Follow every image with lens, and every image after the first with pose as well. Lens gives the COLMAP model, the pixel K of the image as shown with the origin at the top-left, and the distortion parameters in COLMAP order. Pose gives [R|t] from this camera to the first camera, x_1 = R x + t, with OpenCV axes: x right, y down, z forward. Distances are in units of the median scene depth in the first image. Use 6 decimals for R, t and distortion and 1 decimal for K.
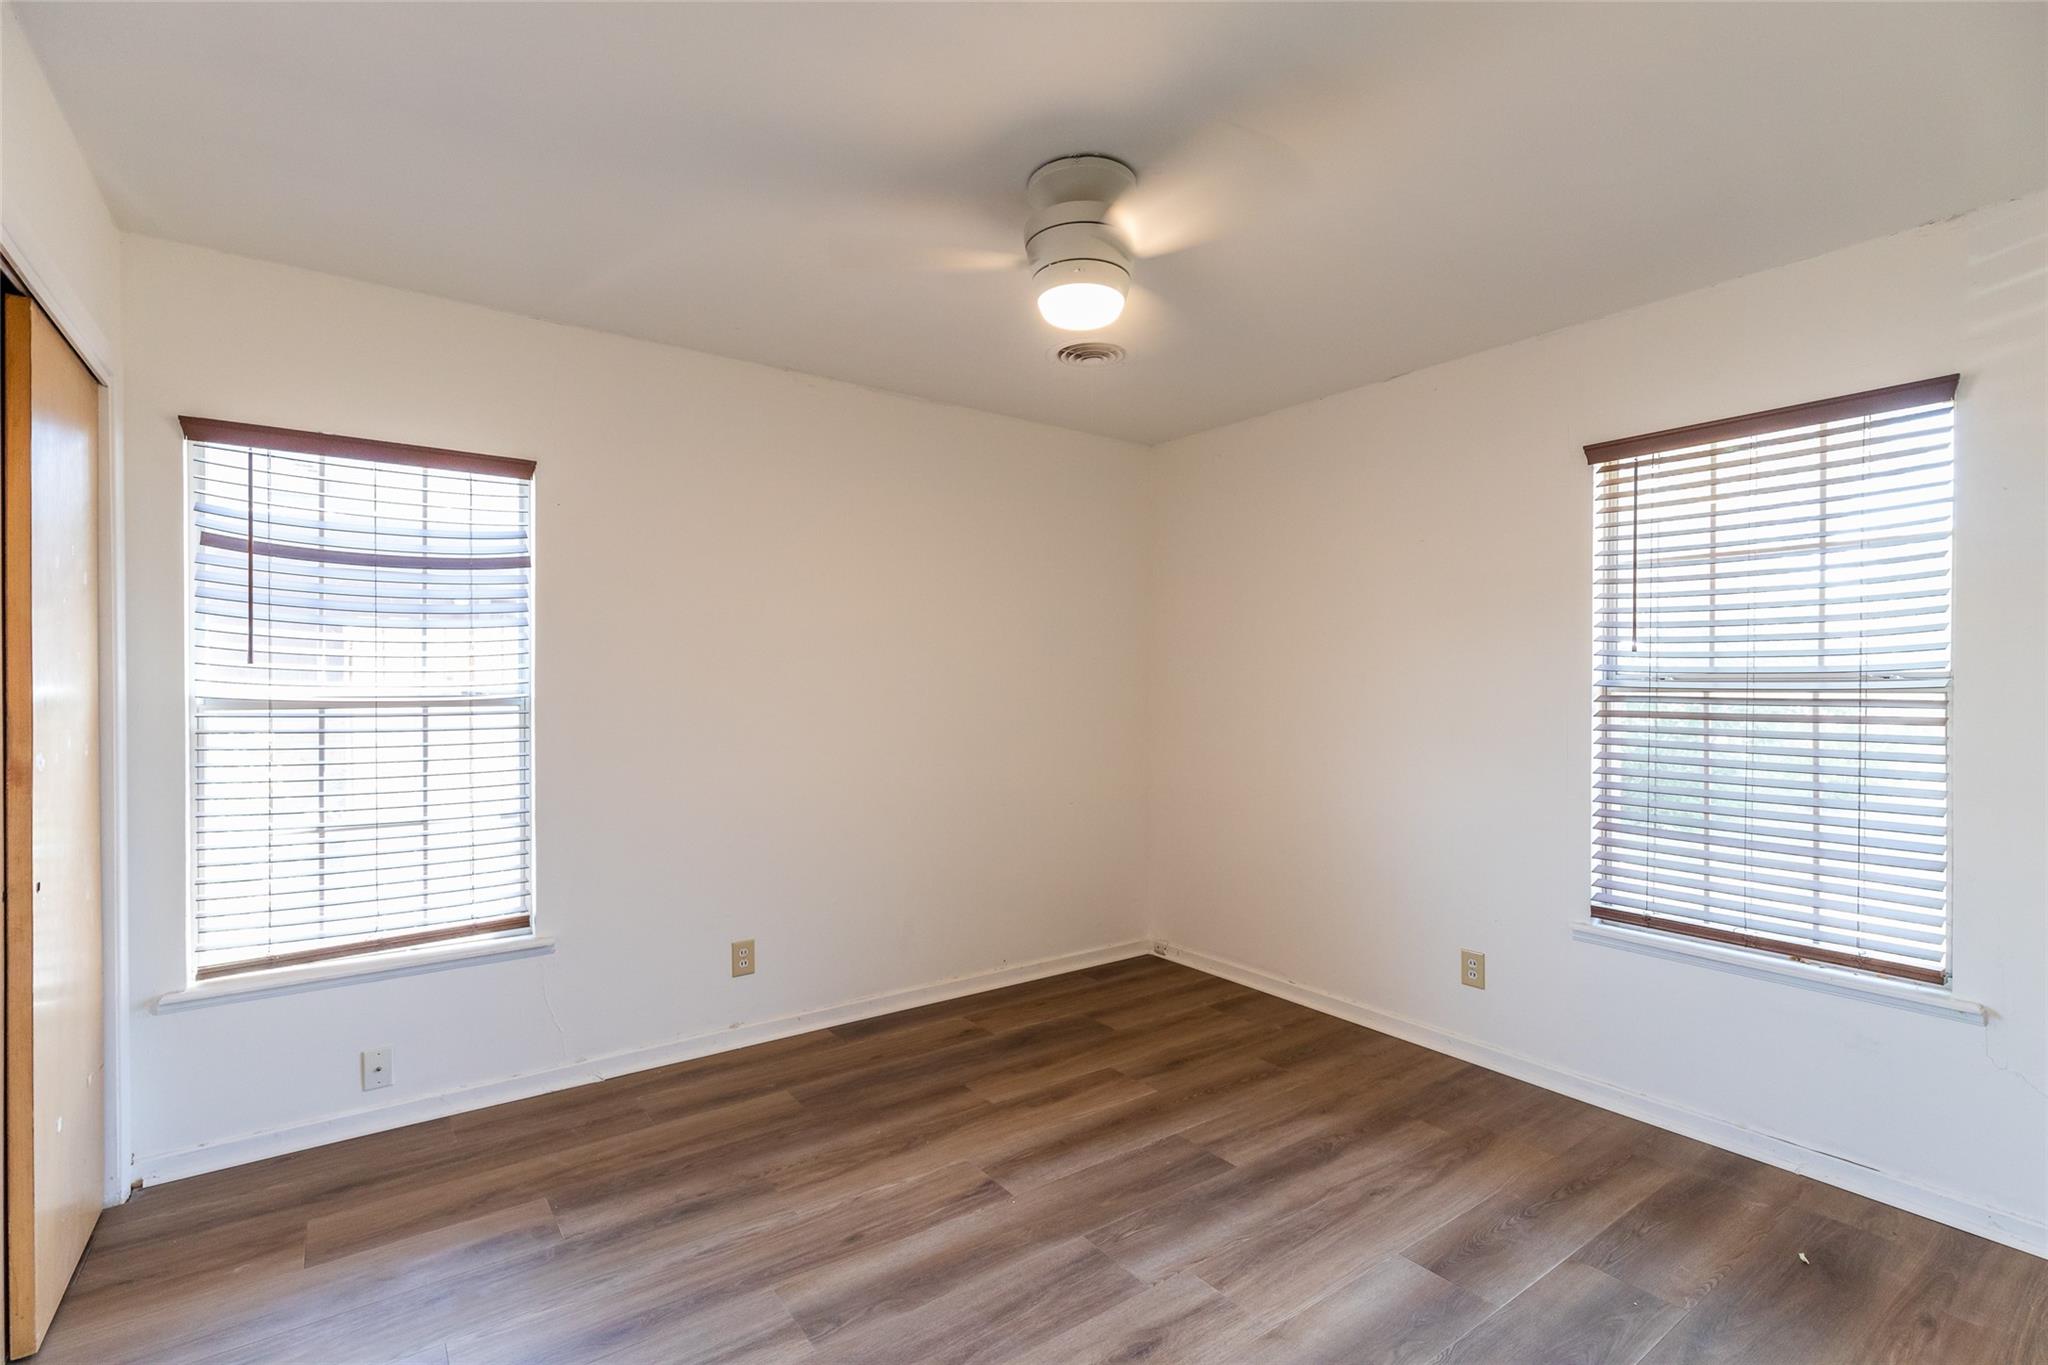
lens RADIAL K [[934.4, 0, 1026.1], [0, 934.4, 689.0], [0, 0, 1]] dist [0.001329, -0.000259]
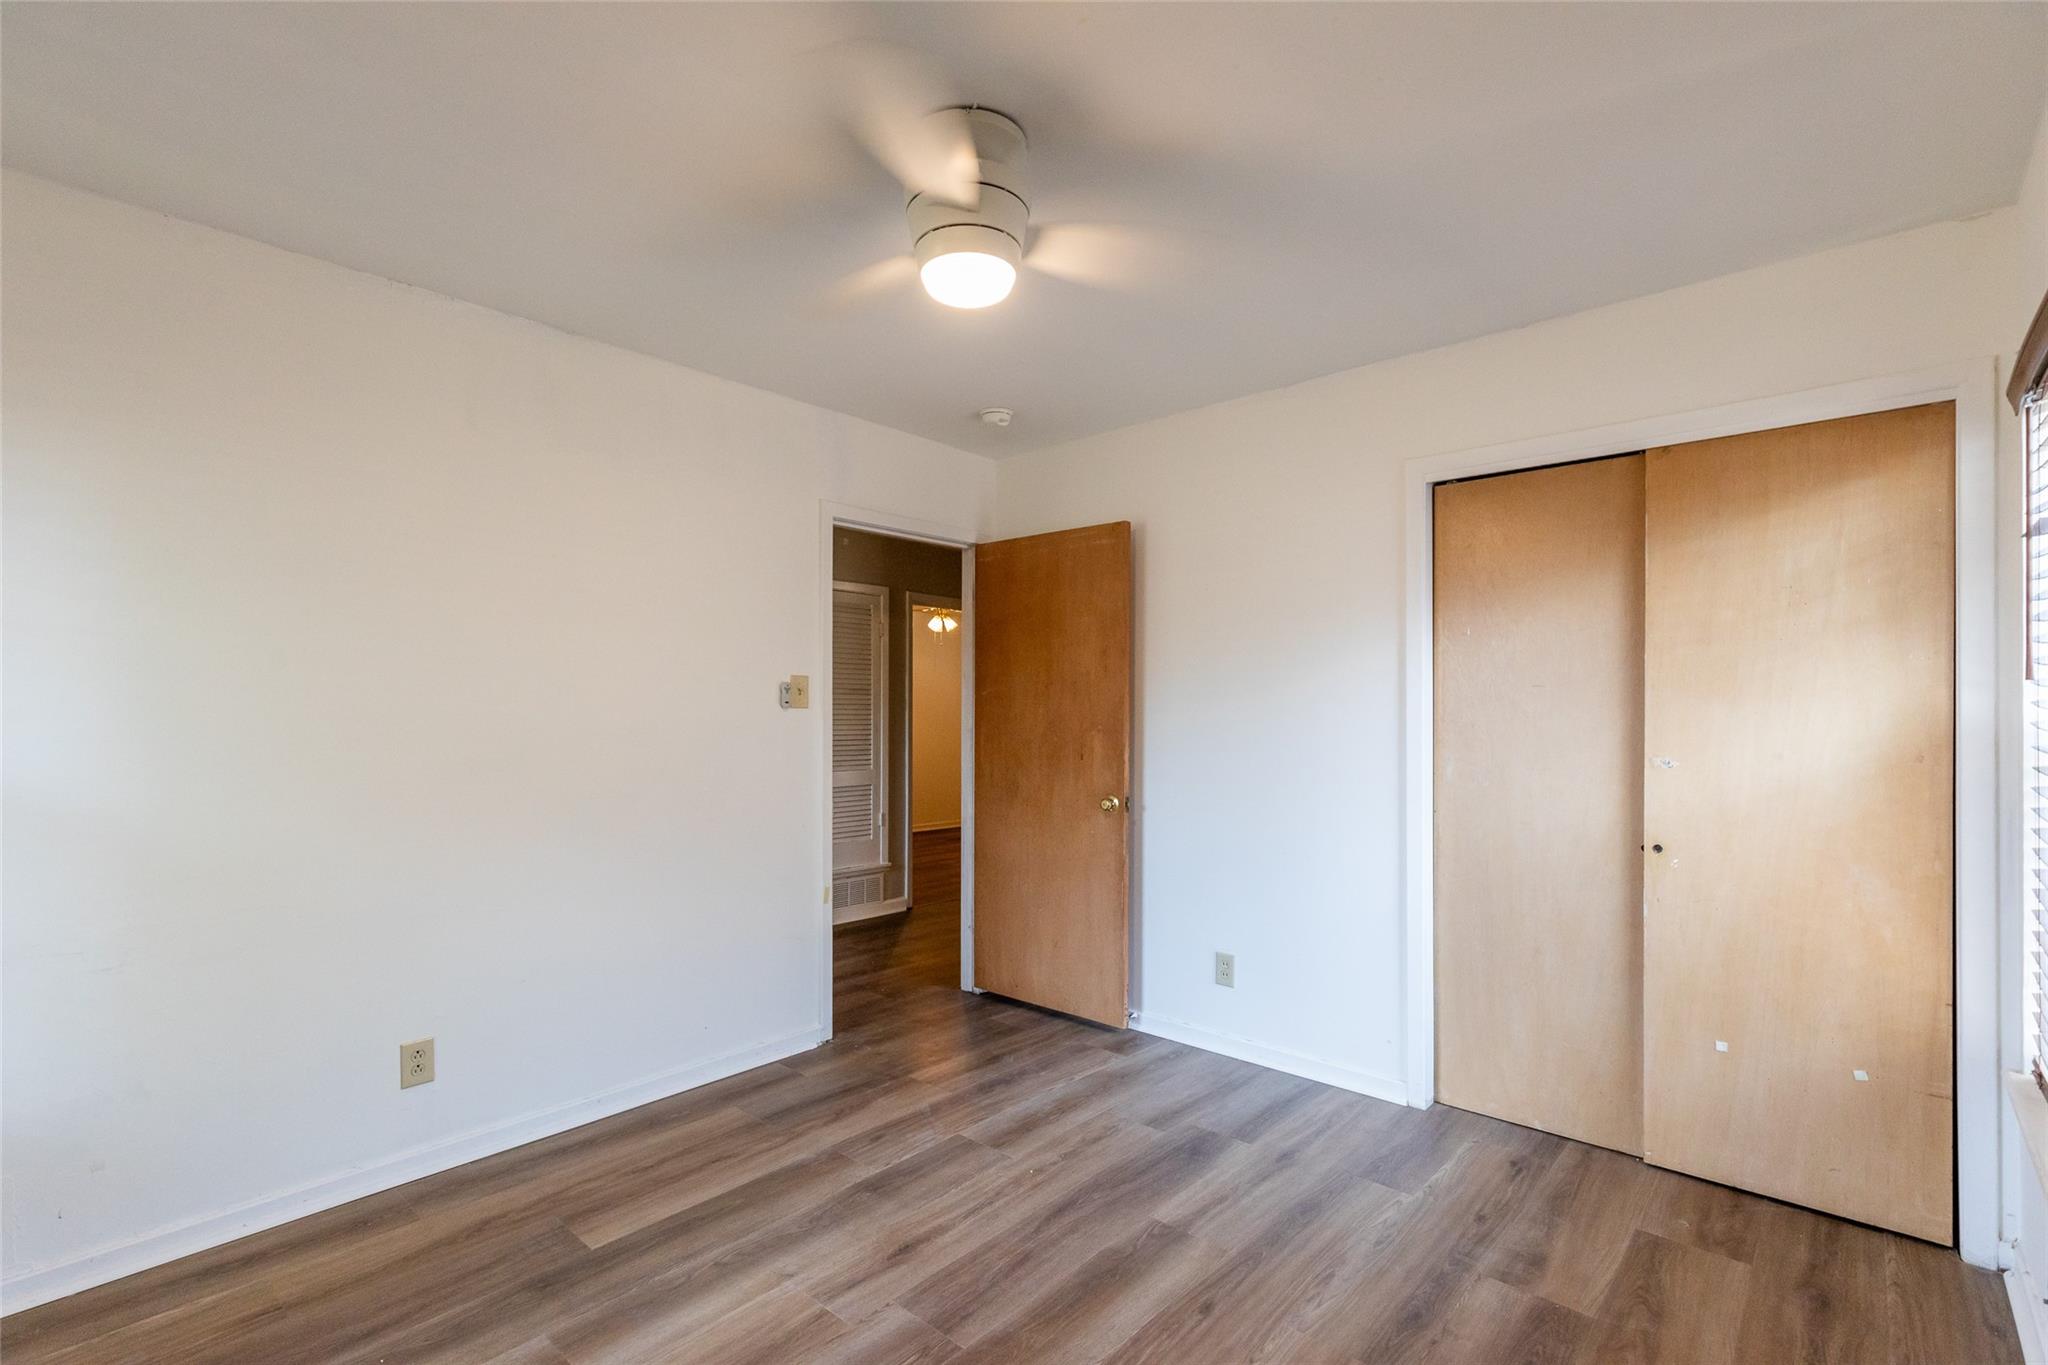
lens RADIAL K [[934.4, 0, 1022.2], [0, 934.4, 694.7], [0, 0, 1]] dist [0.001329, -0.000259]
pose [[-0.979611, -0.005519, -0.200828, 0.201524], [-0.002649, 0.999890, -0.014560, -0.012339], [0.200886, -0.013731, -0.979518, 2.033219]]
